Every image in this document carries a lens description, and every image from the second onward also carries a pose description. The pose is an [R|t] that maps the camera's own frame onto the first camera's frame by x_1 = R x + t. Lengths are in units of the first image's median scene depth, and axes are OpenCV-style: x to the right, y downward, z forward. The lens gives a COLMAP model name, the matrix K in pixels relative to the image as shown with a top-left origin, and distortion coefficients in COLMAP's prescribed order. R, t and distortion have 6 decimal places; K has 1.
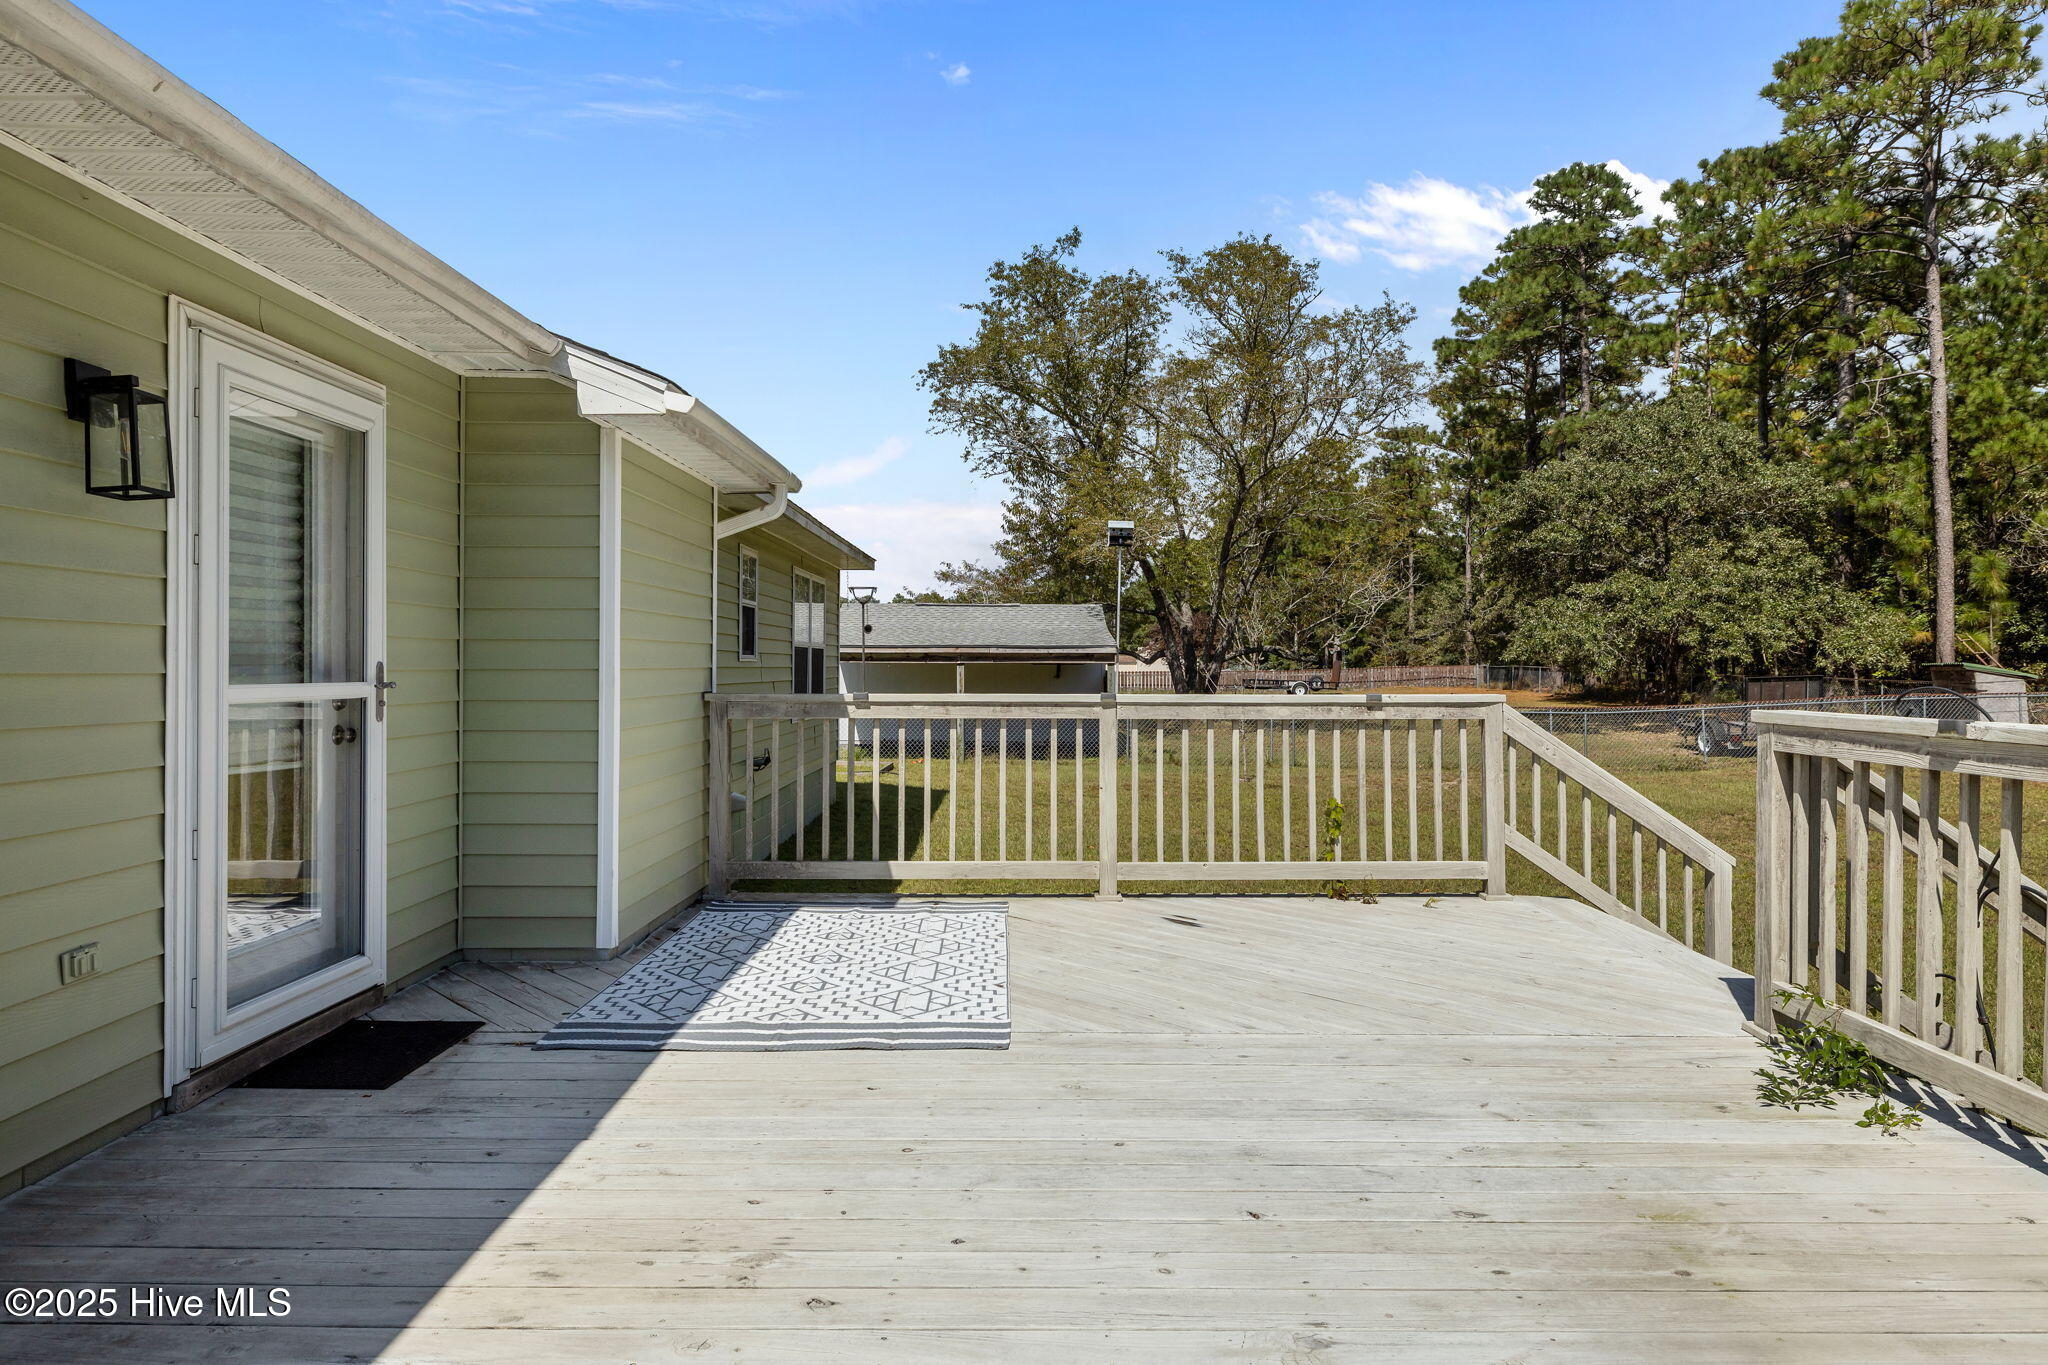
lens RADIAL K [[1130.0, 0, 1024.4], [0, 1130.0, 647.4], [0, 0, 1]] dist [-0.003289, -0.000092]
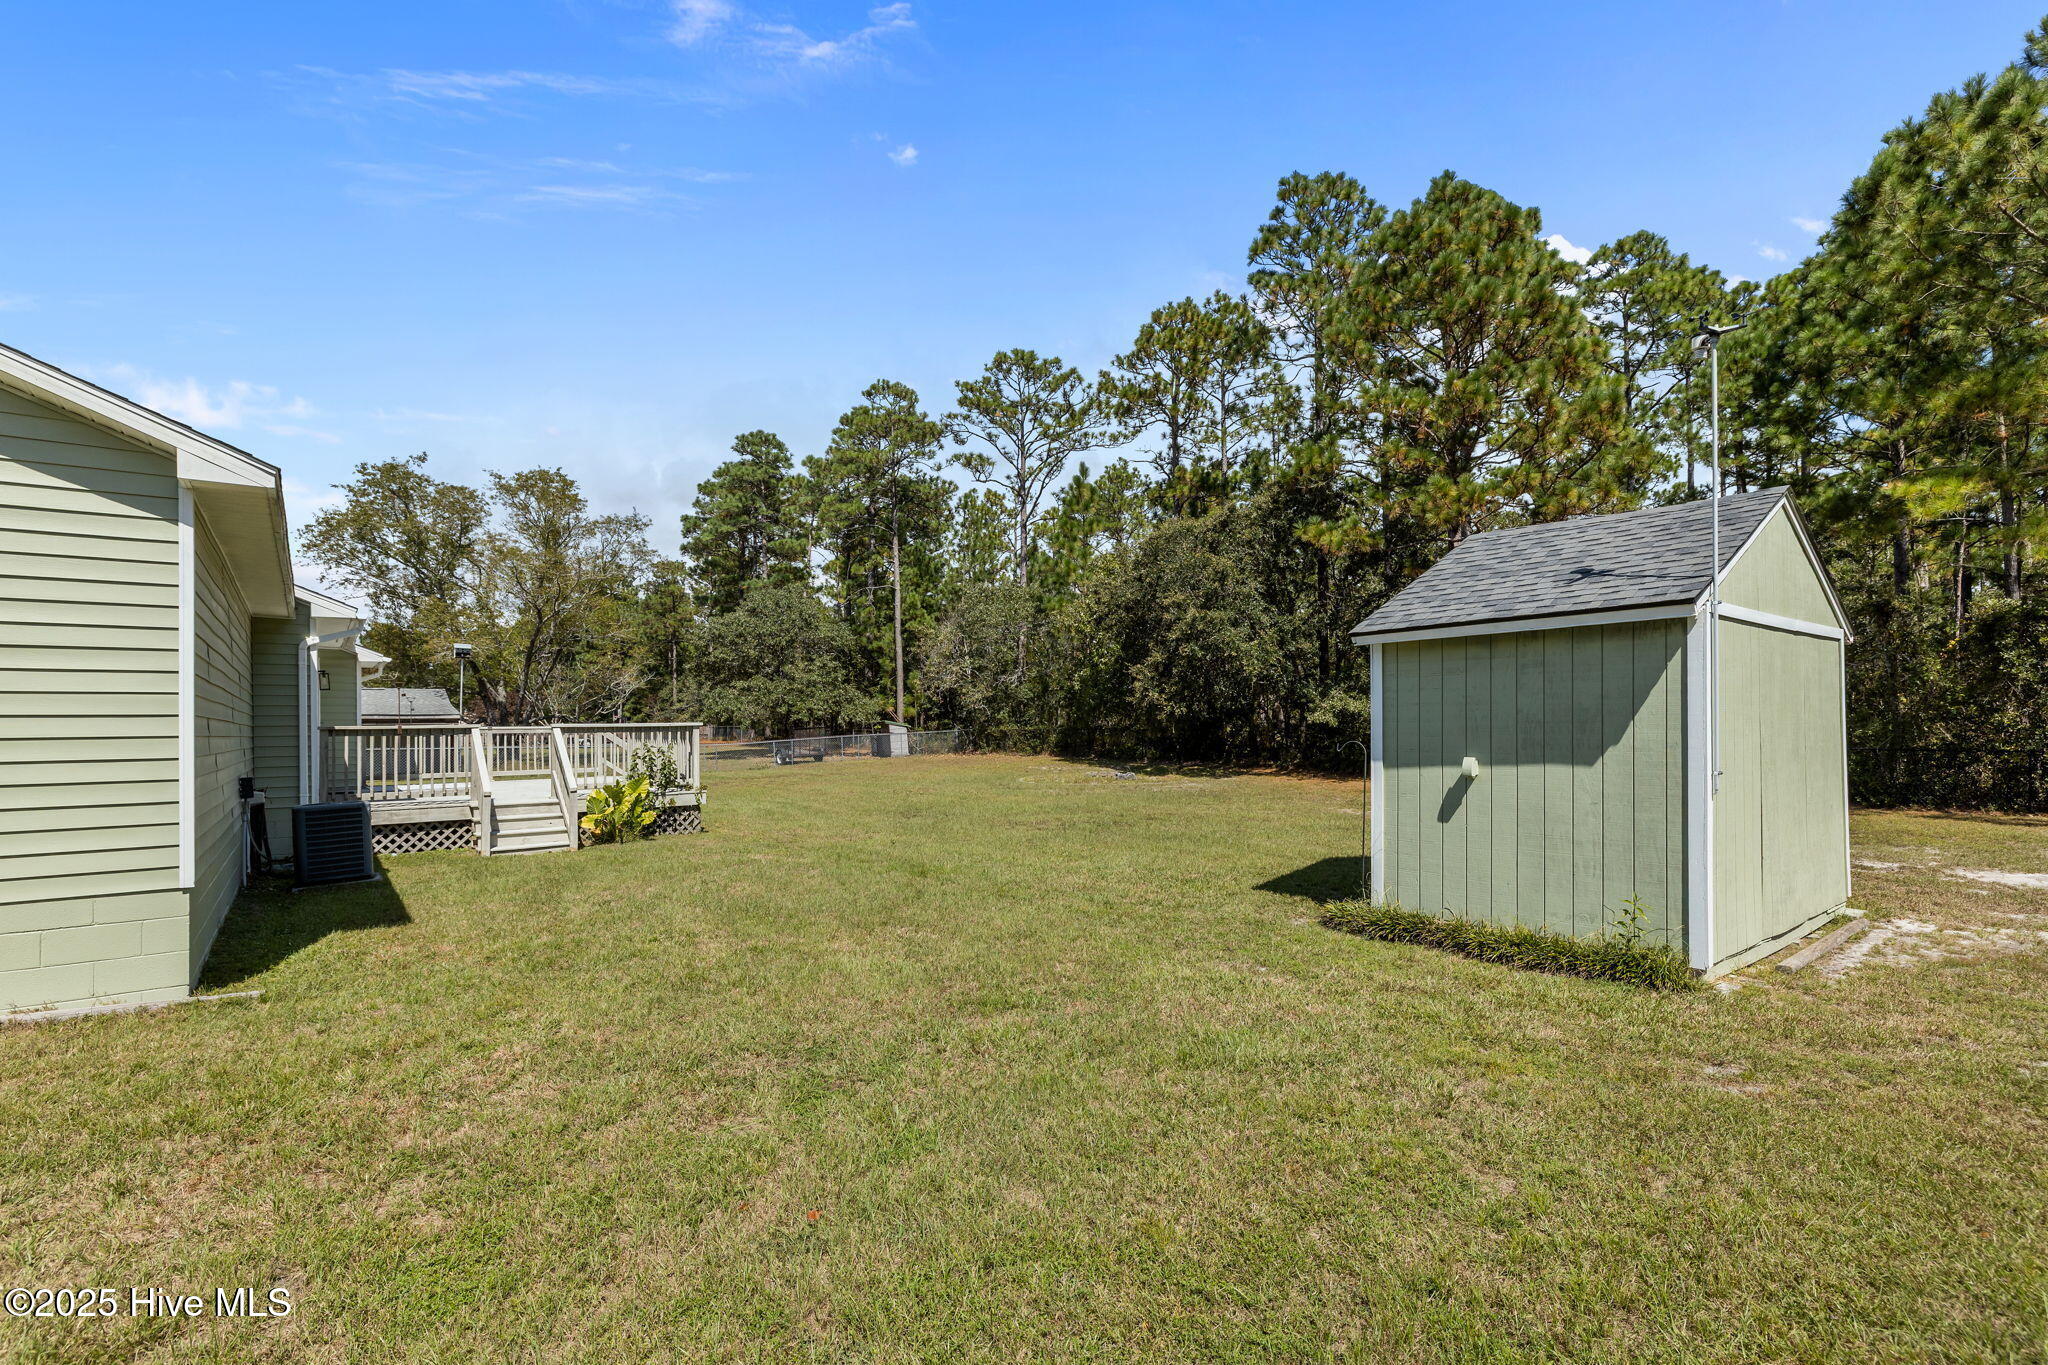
lens RADIAL K [[947.7, 0, 1027.5], [0, 947.7, 711.3], [0, 0, 1]] dist [-0.000407, 0.000061]
pose [[0.792118, -0.000399, 0.610367, -0.089144], [0.002951, 0.999991, -0.003175, 0.000975], [-0.610360, 0.004316, 0.792112, -0.533634]]
